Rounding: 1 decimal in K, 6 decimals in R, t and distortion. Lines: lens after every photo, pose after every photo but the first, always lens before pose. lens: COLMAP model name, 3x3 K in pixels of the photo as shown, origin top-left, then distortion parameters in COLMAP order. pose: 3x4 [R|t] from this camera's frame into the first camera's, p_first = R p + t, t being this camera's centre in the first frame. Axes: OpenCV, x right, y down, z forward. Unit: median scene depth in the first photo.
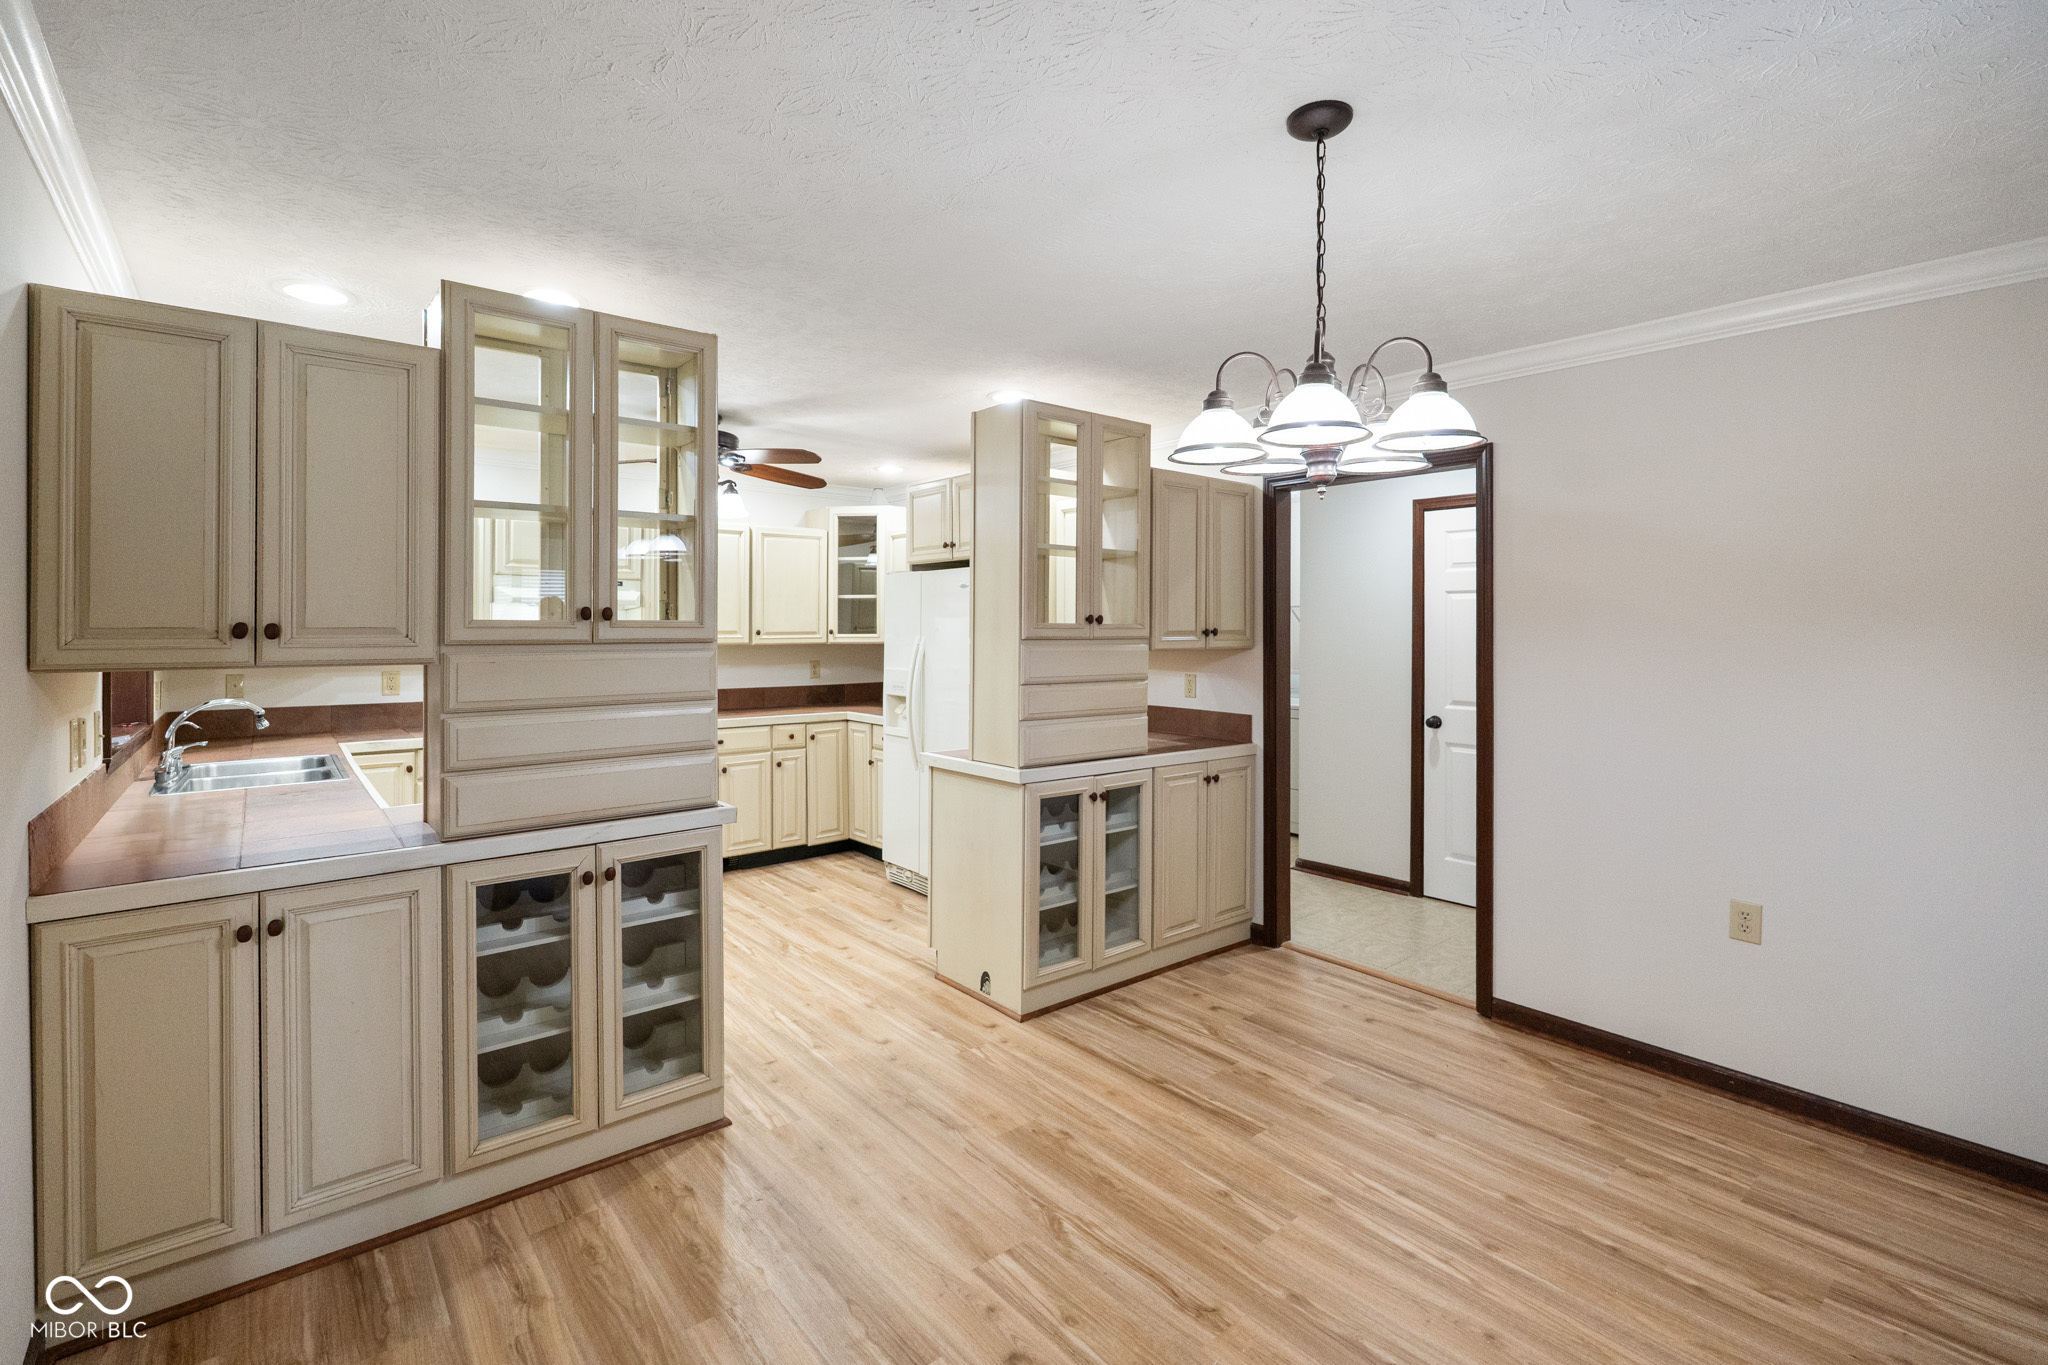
lens RADIAL K [[931.6, 0, 1020.4], [0, 931.6, 617.5], [0, 0, 1]] dist [0.000997, 0.000095]
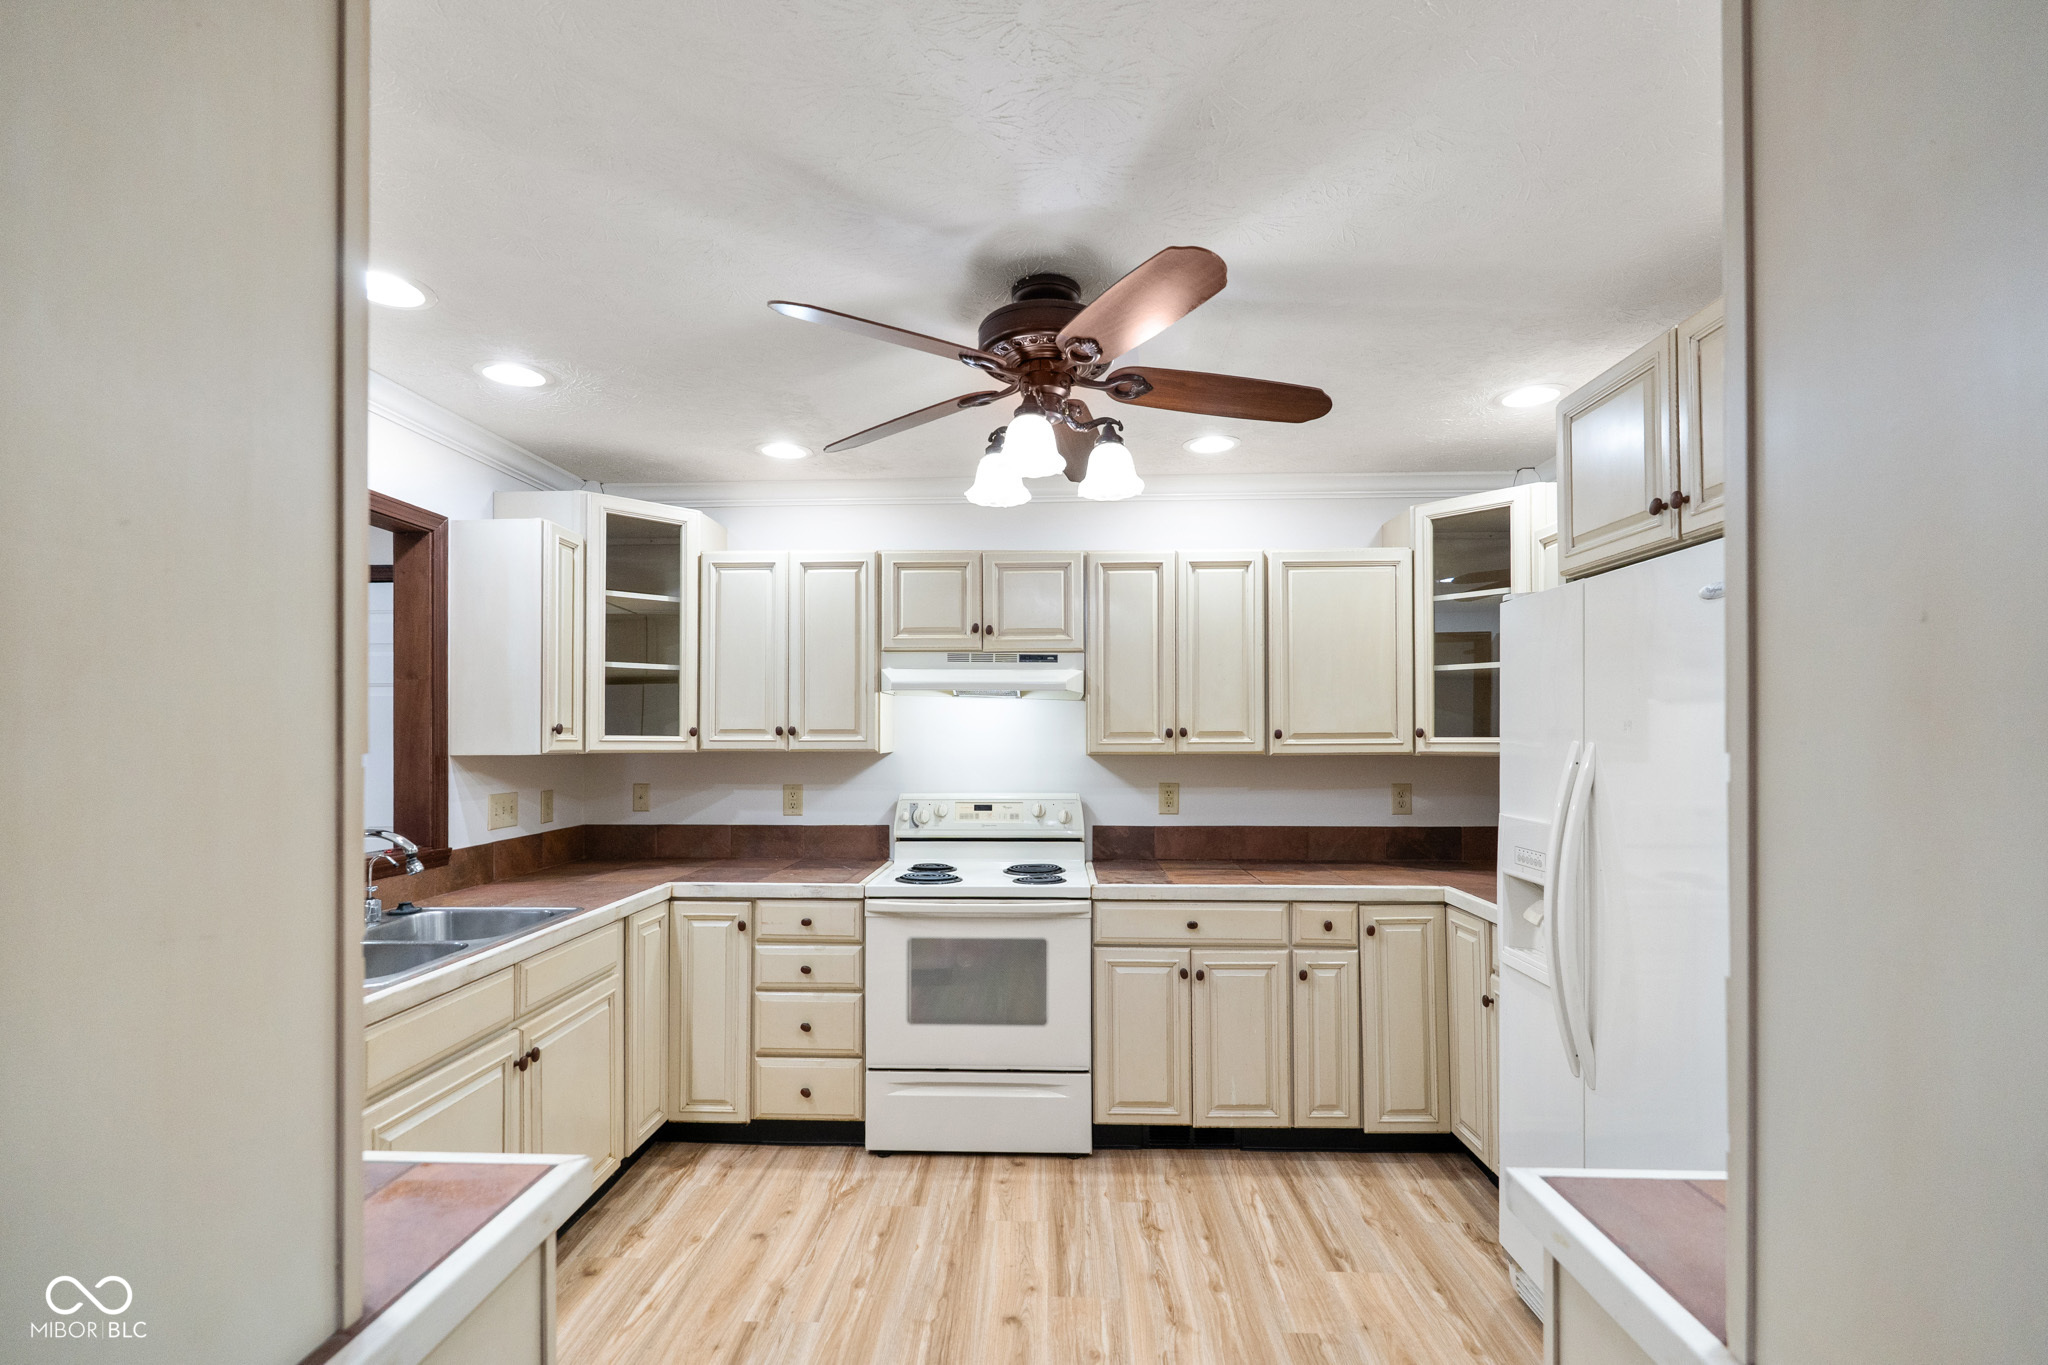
lens RADIAL K [[920.4, 0, 1022.5], [0, 920.4, 725.3], [0, 0, 1]] dist [-0.000595, -0.000023]
pose [[0.748682, -0.007016, -0.662892, -0.038557], [0.009895, 0.999951, 0.000592, 0.015220], [0.662856, -0.007002, 0.748714, 0.817948]]
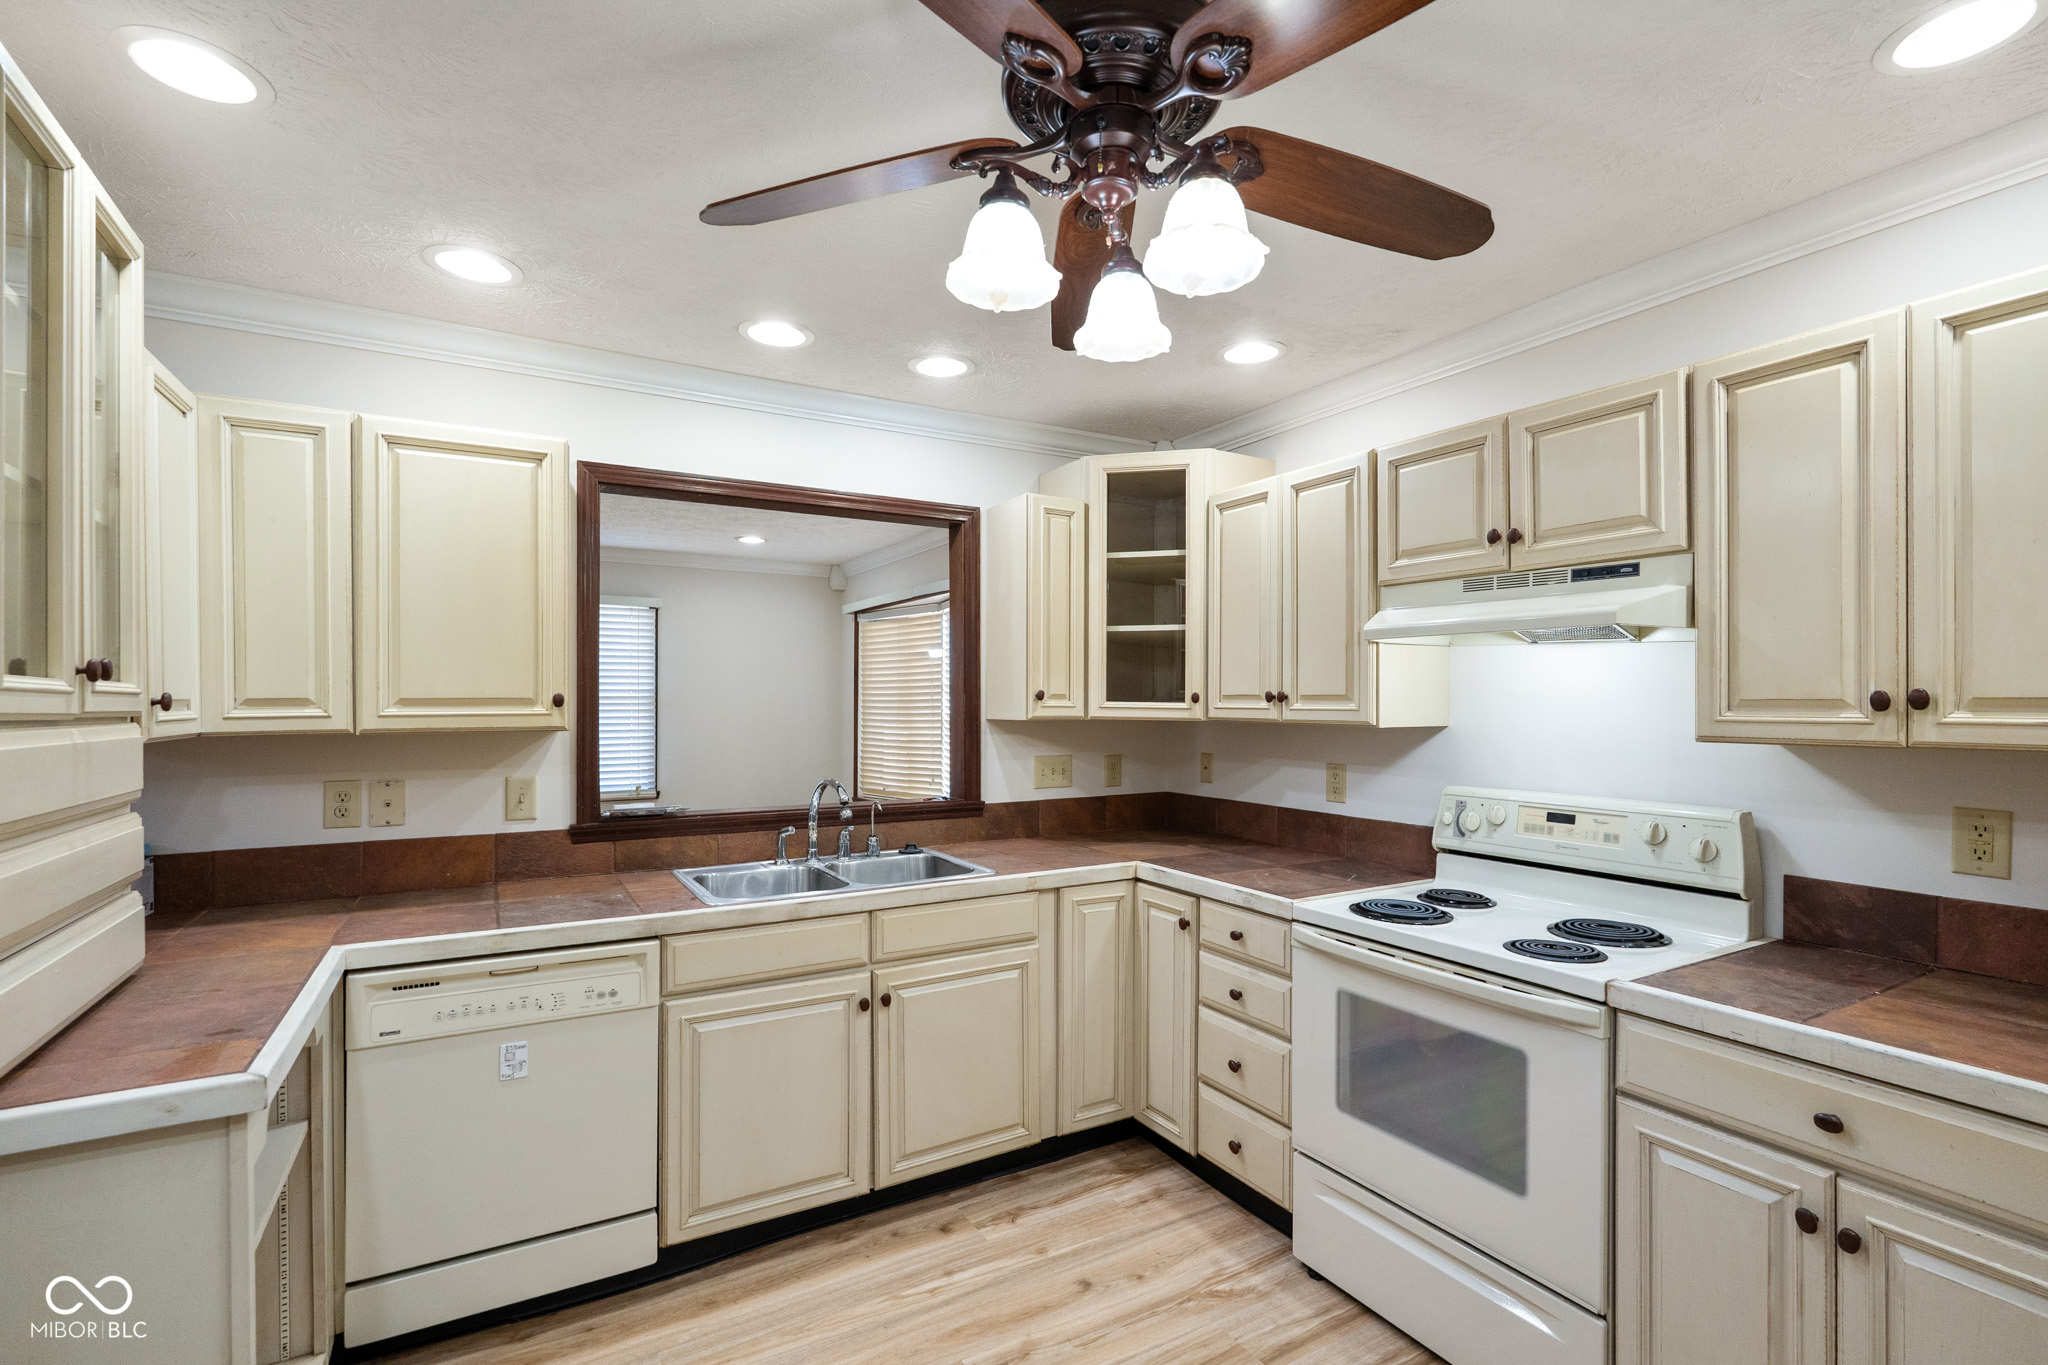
lens RADIAL K [[935.7, 0, 1032.8], [0, 935.7, 699.8], [0, 0, 1]] dist [-0.001811, -0.000005]
pose [[-0.155352, 0.001812, -0.987858, -0.046058], [0.013652, 0.999907, -0.000313, 0.019355], [0.987765, -0.013535, -0.155362, 1.323877]]
